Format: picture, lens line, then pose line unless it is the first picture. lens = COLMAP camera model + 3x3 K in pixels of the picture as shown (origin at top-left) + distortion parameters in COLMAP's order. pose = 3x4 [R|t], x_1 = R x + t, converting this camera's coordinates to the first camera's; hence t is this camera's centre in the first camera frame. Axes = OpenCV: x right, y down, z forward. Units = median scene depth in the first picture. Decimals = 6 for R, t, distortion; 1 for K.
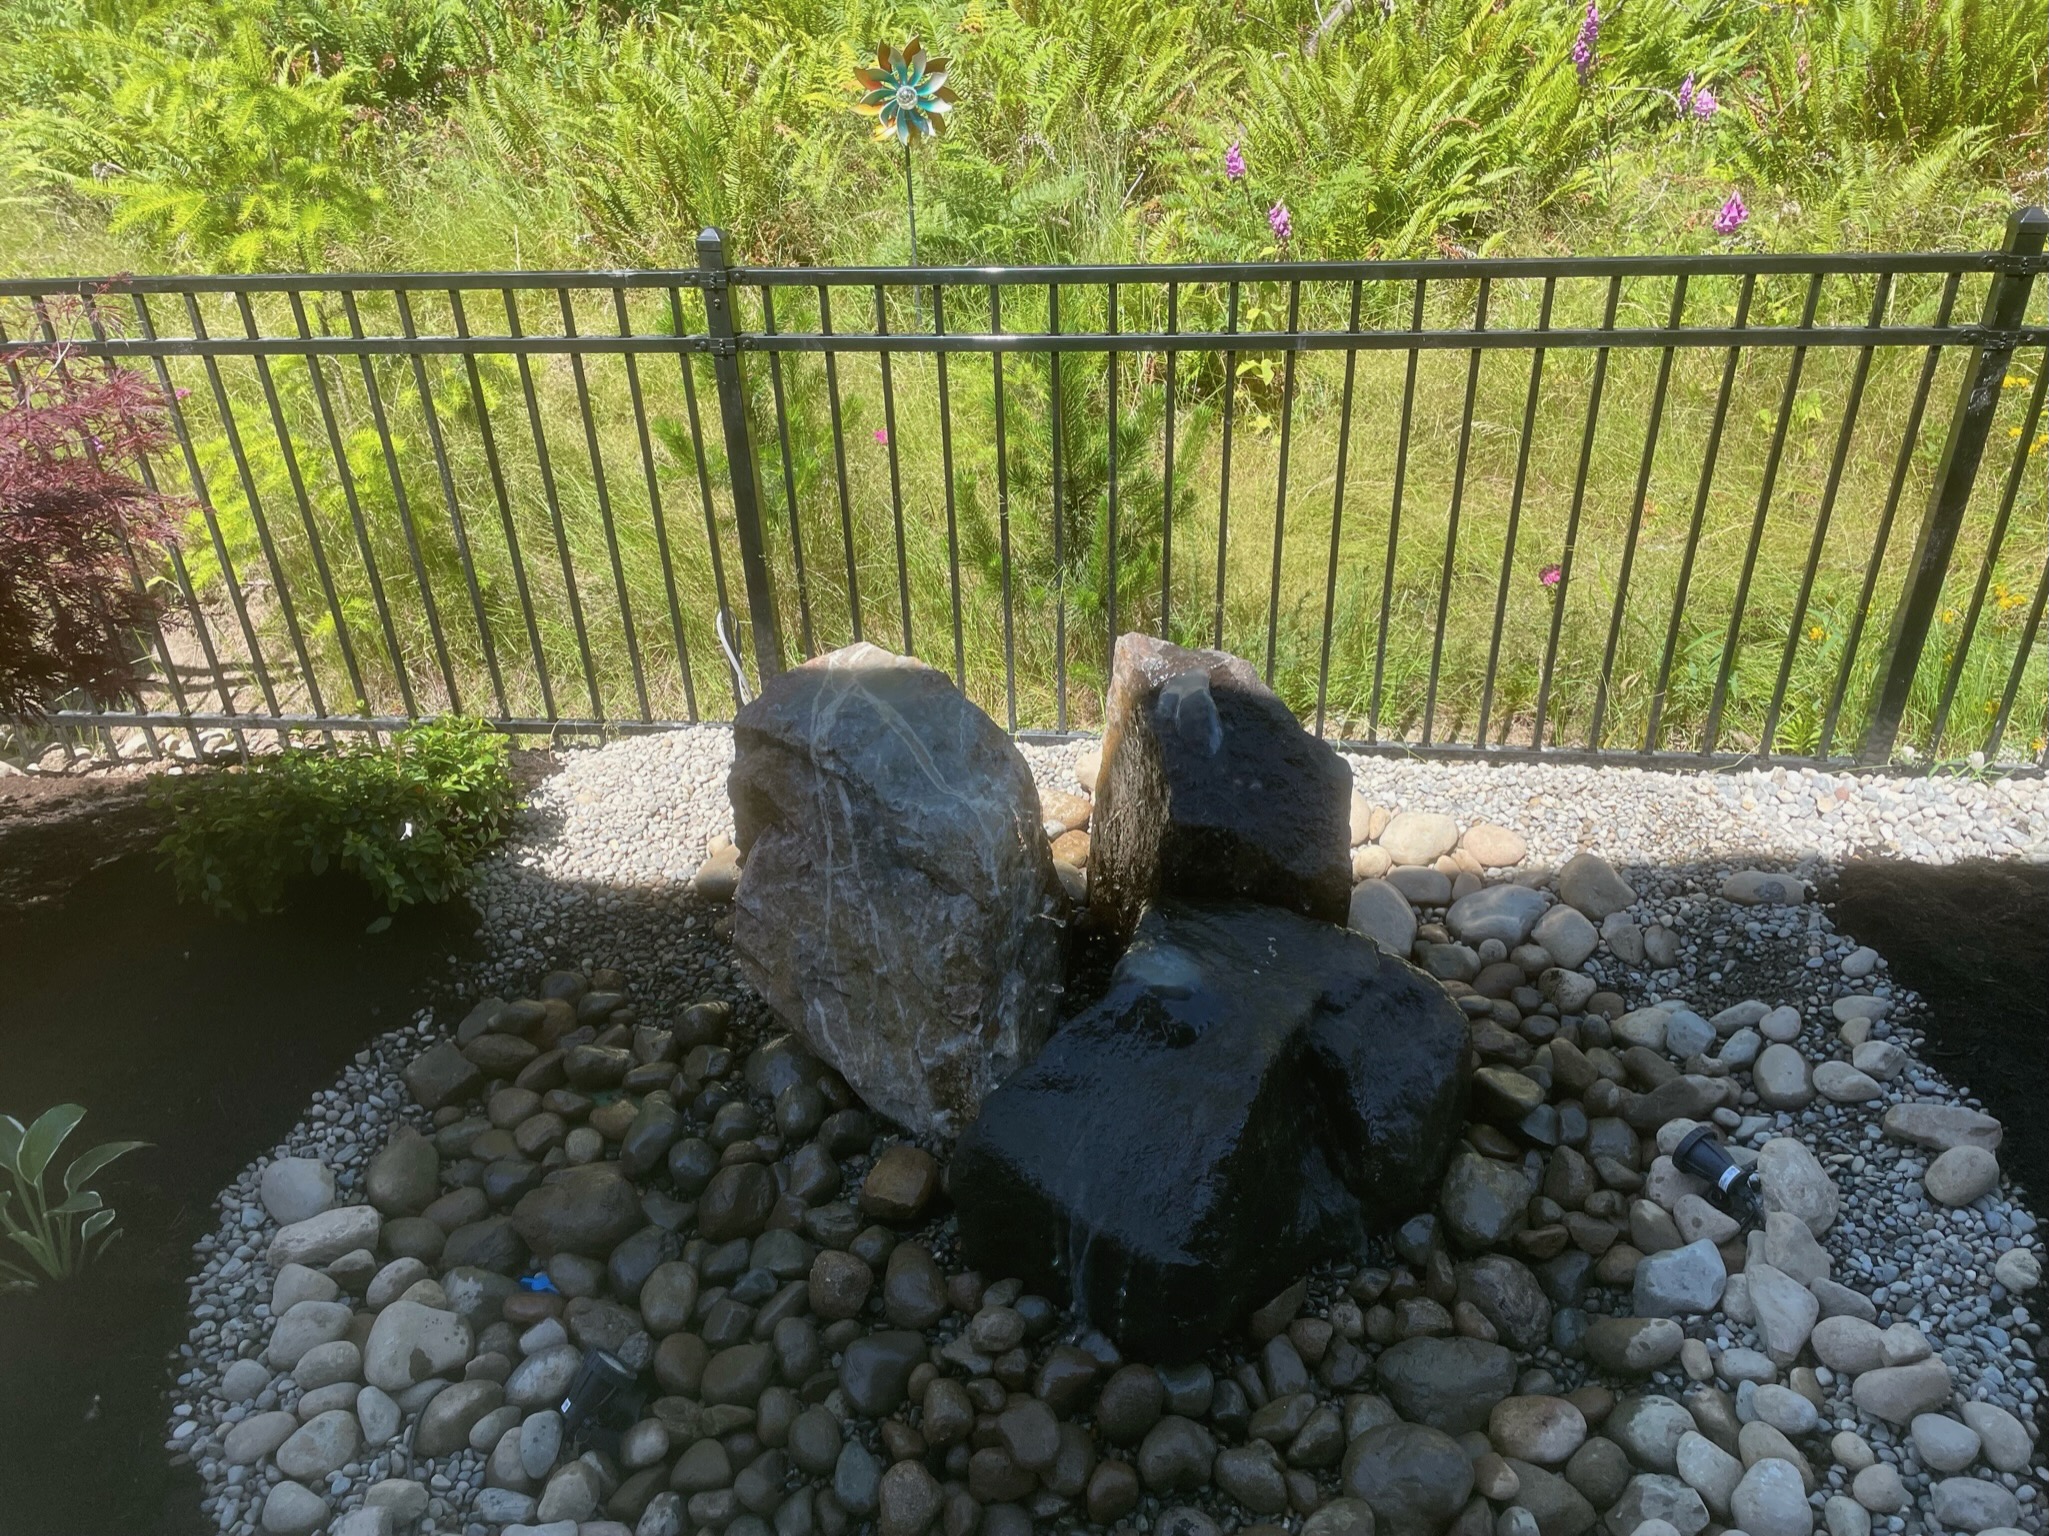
lens RADIAL K [[1533.8, 0, 1024.5], [0, 1533.8, 768.0], [0, 0, 1]] dist [0.001374, -0.000596]
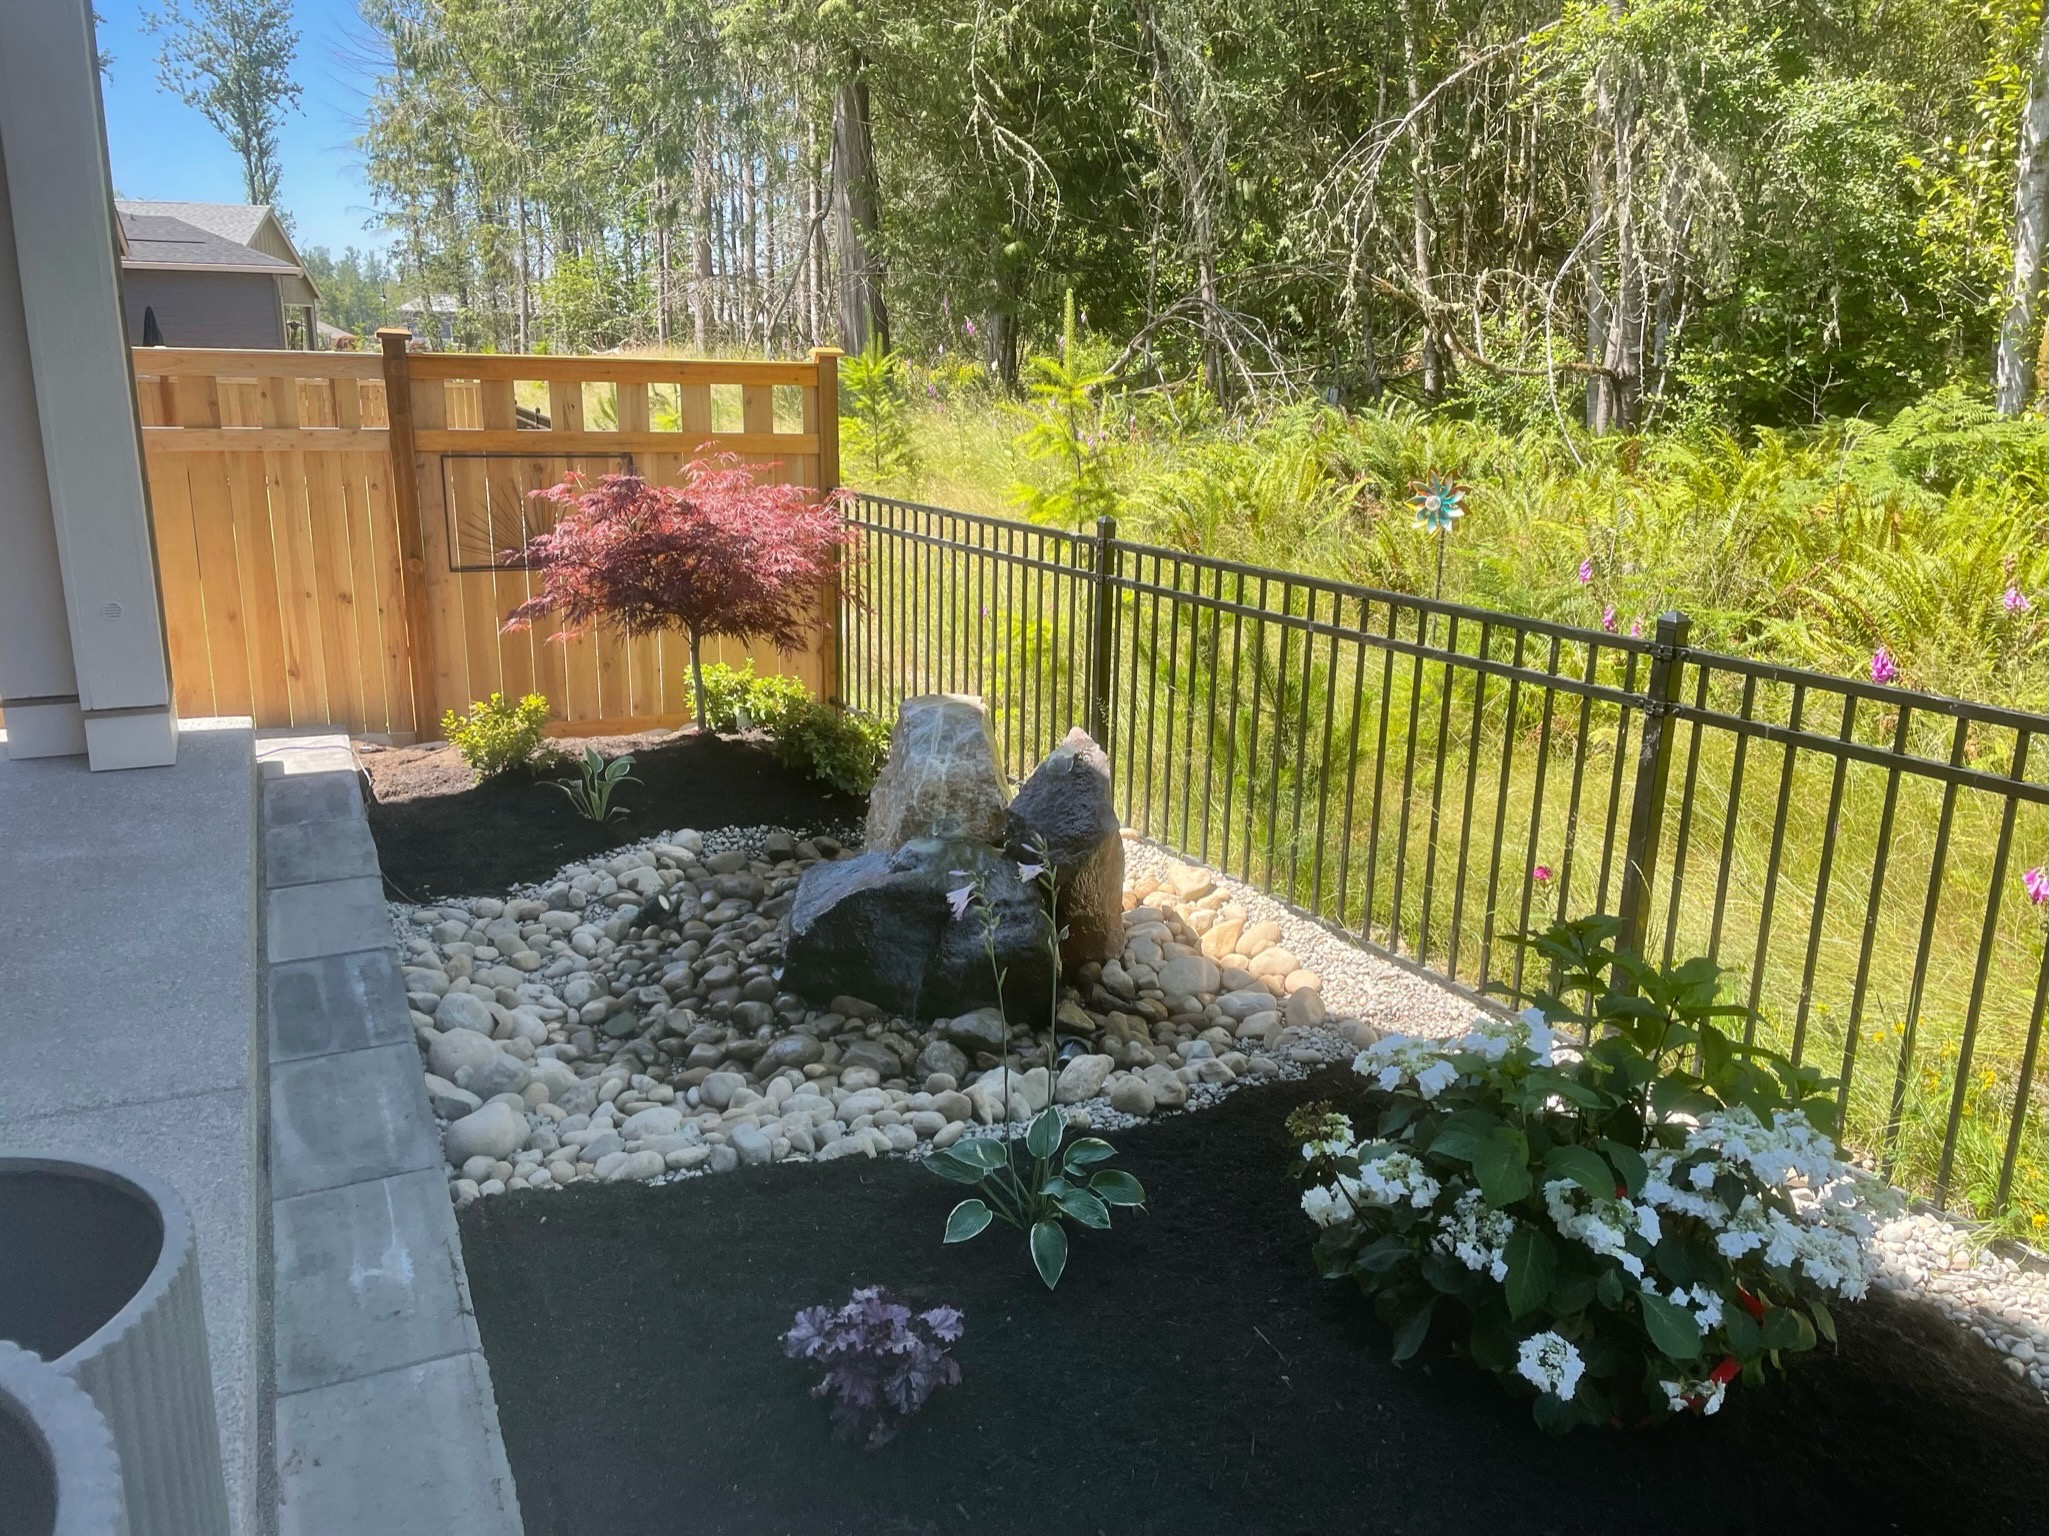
lens RADIAL K [[1533.8, 0, 1024.5], [0, 1533.8, 768.0], [0, 0, 1]] dist [0.001374, -0.000596]
pose [[0.602863, 0.248470, -0.758168, 0.743339], [-0.422950, 0.905286, -0.039628, 0.022714], [0.676513, 0.344557, 0.650854, -0.099235]]
